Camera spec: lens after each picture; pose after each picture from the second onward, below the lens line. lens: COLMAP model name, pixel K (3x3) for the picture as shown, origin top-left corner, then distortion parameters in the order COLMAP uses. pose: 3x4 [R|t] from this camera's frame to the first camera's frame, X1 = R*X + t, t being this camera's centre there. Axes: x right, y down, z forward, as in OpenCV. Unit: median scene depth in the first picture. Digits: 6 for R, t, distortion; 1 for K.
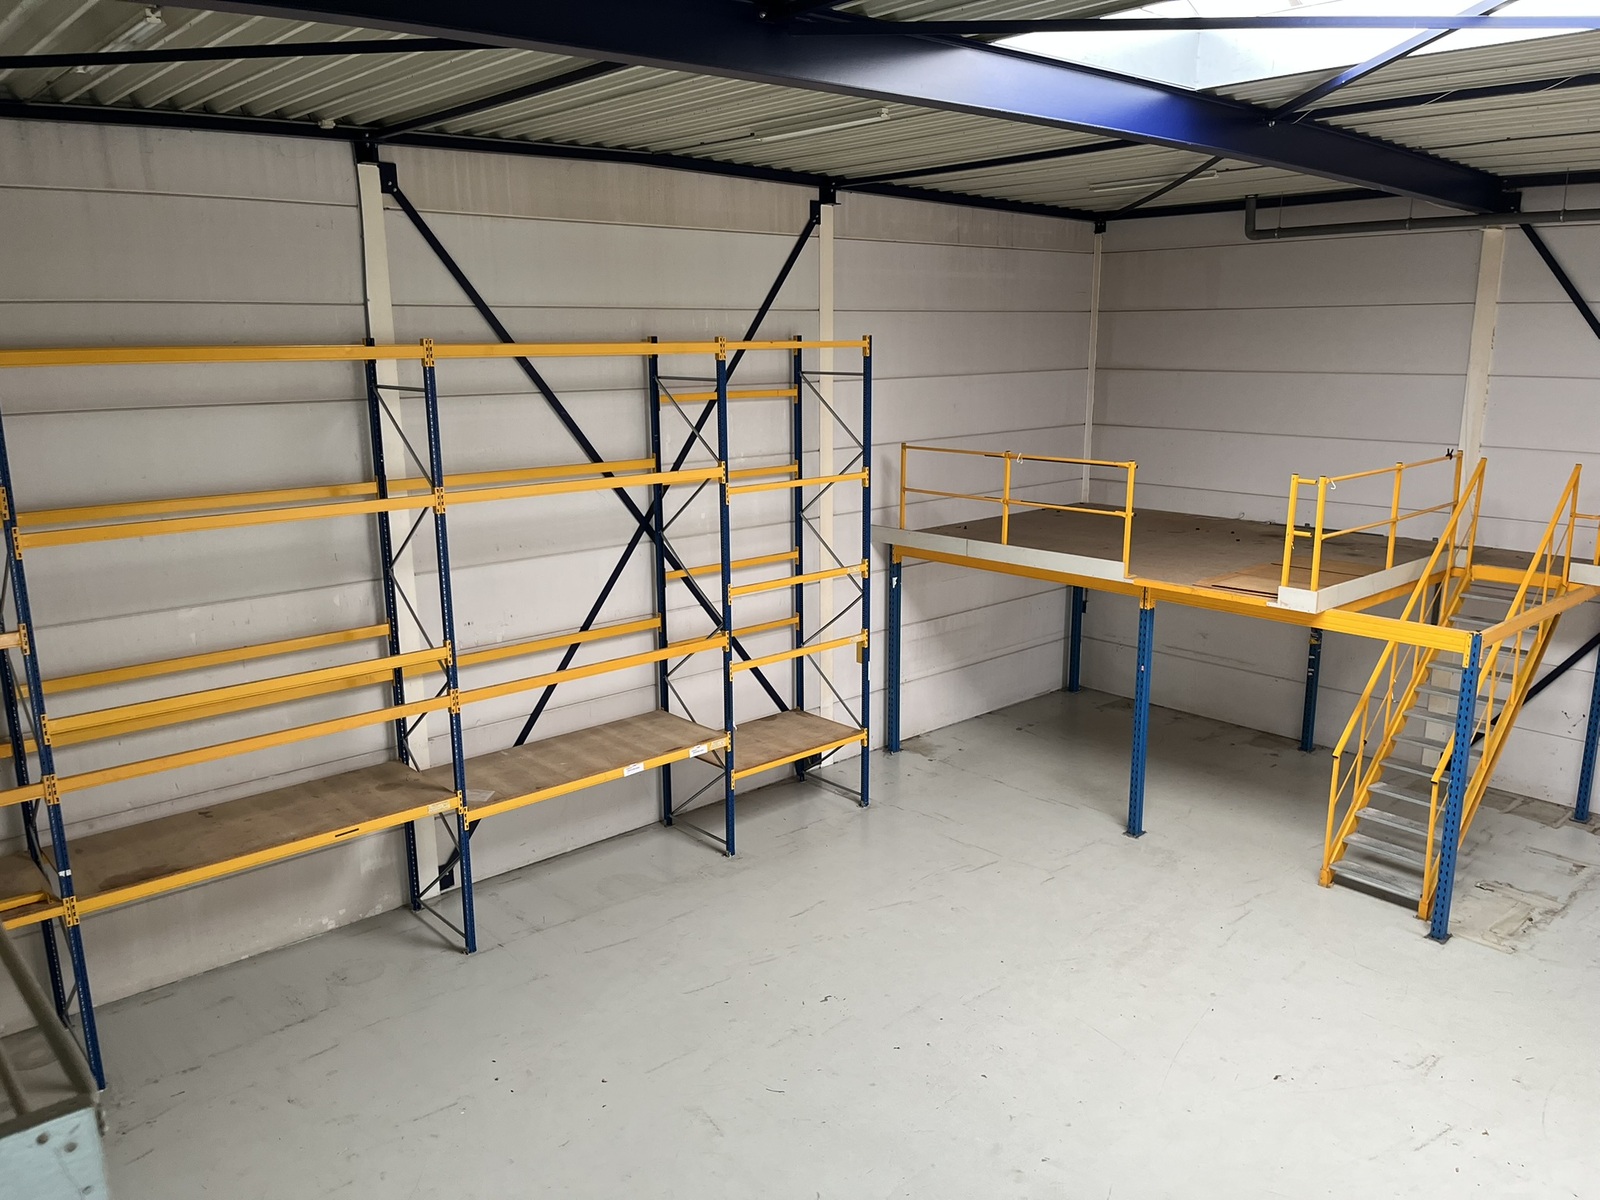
lens RADIAL K [[1207.5, 0, 799.6], [0, 1207.5, 611.2], [0, 0, 1]] dist [0.050946, -0.078245]
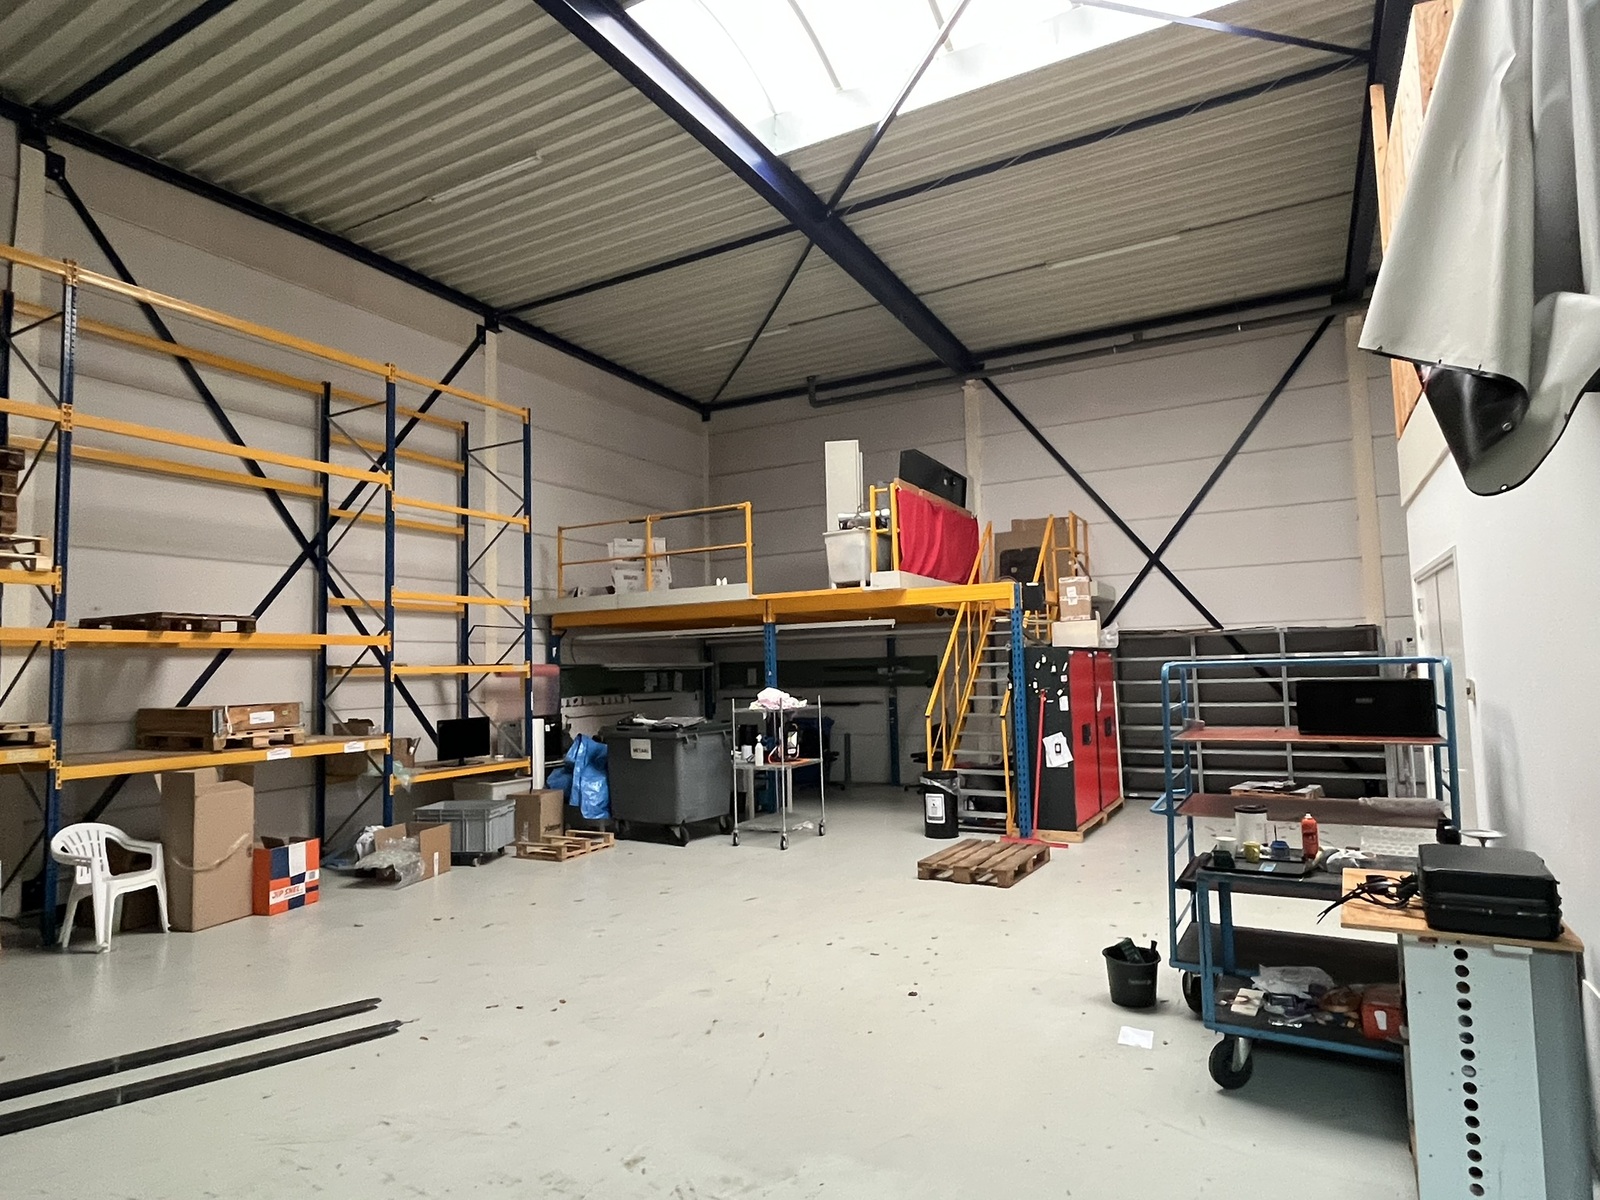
lens RADIAL K [[912.9, 0, 794.1], [0, 912.9, 606.2], [0, 0, 1]] dist [-0.007447, -0.001981]
pose [[0.943545, 0.005677, 0.331196, 0.008292], [0.095678, 0.952565, -0.288903, 0.243321], [-0.317126, 0.304281, 0.898245, 0.167124]]
